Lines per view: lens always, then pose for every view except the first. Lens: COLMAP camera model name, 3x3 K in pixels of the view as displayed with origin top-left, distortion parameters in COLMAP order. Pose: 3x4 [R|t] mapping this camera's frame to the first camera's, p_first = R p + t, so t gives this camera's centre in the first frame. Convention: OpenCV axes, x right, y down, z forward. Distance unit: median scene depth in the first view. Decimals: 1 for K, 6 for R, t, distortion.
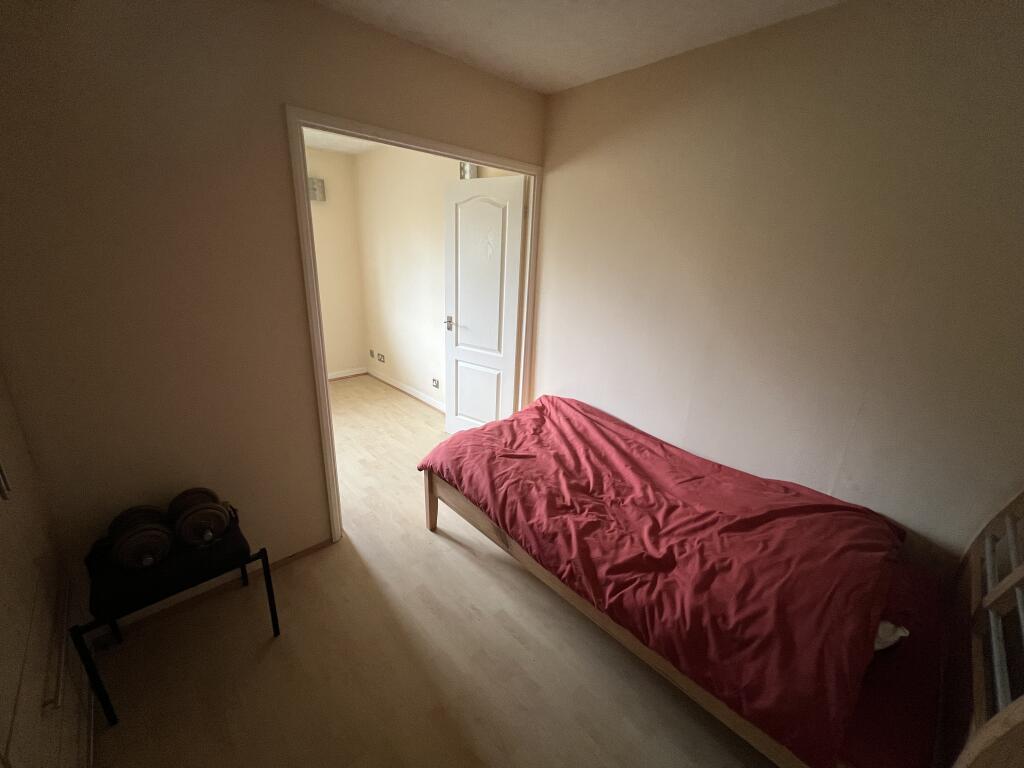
lens RADIAL K [[409.2, 0, 508.7], [0, 409.2, 382.2], [0, 0, 1]] dist [-0.001016, 0.000234]
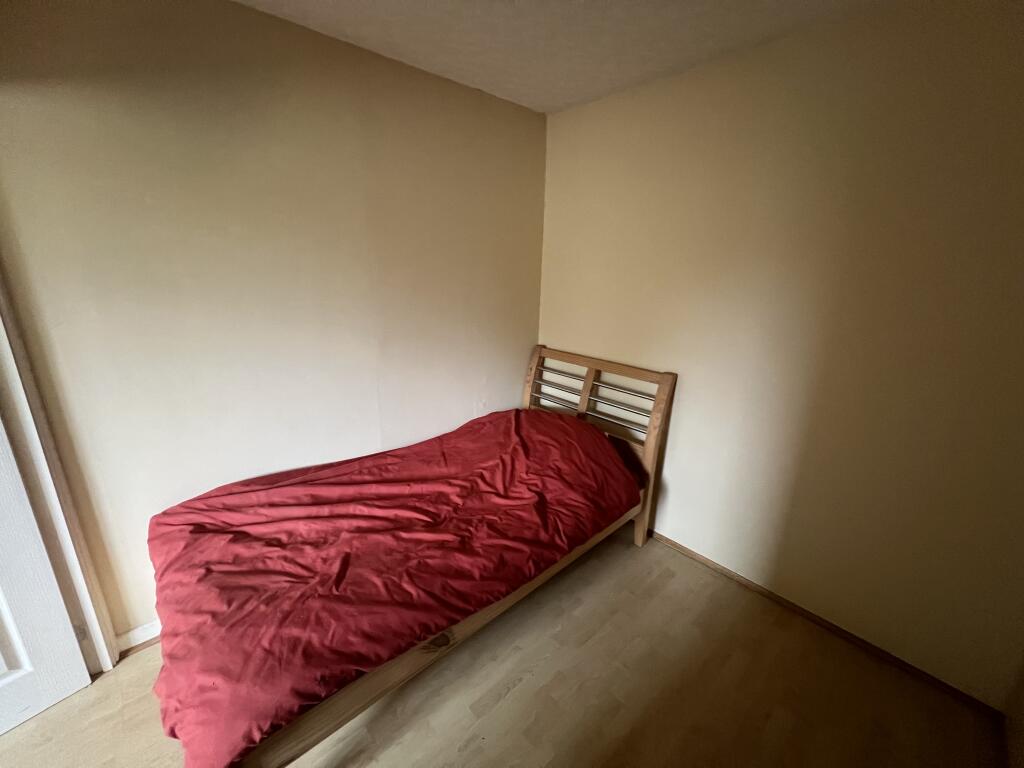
lens RADIAL K [[413.7, 0, 512.0], [0, 413.7, 384.0], [0, 0, 1]] dist [0.001813, 0.000155]
pose [[0.001247, -0.317068, 0.948402, -0.582161], [0.284721, 0.909261, 0.303608, -0.246043], [-0.958610, 0.269651, 0.091410, 0.665599]]
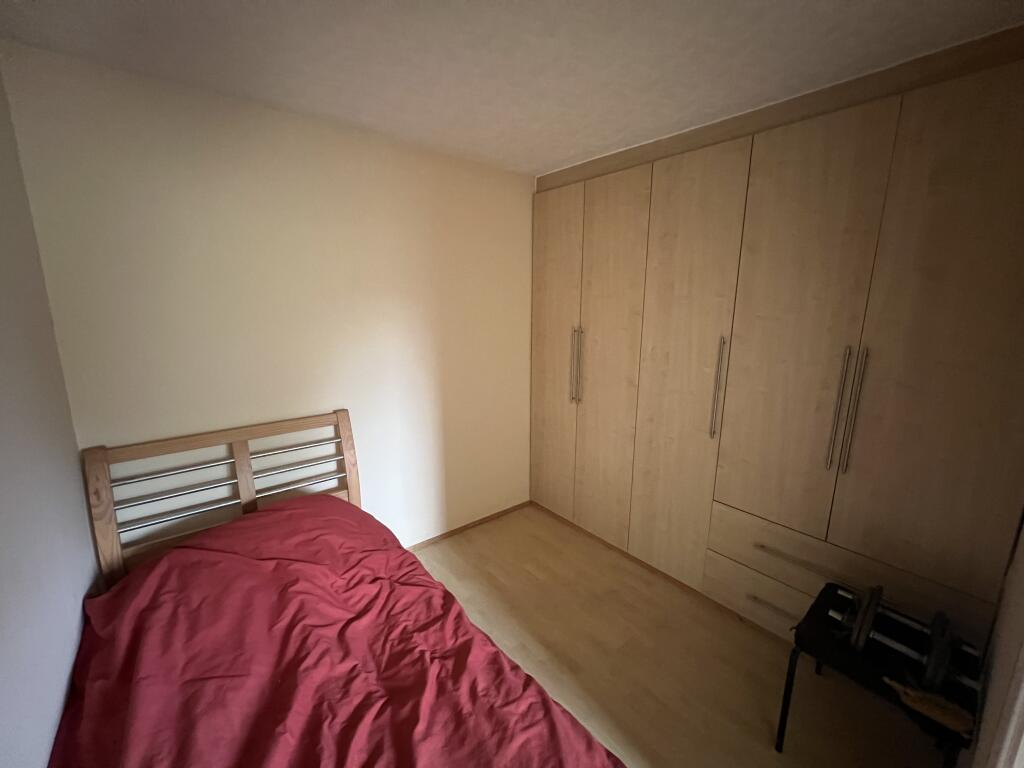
lens RADIAL K [[410.9, 0, 510.0], [0, 410.9, 381.2], [0, 0, 1]] dist [-0.000331, 0.000390]
pose [[-0.997296, -0.057155, 0.046204, 0.013747], [-0.027650, 0.874265, 0.484662, -0.449991], [-0.068096, 0.482073, -0.873481, 1.298330]]
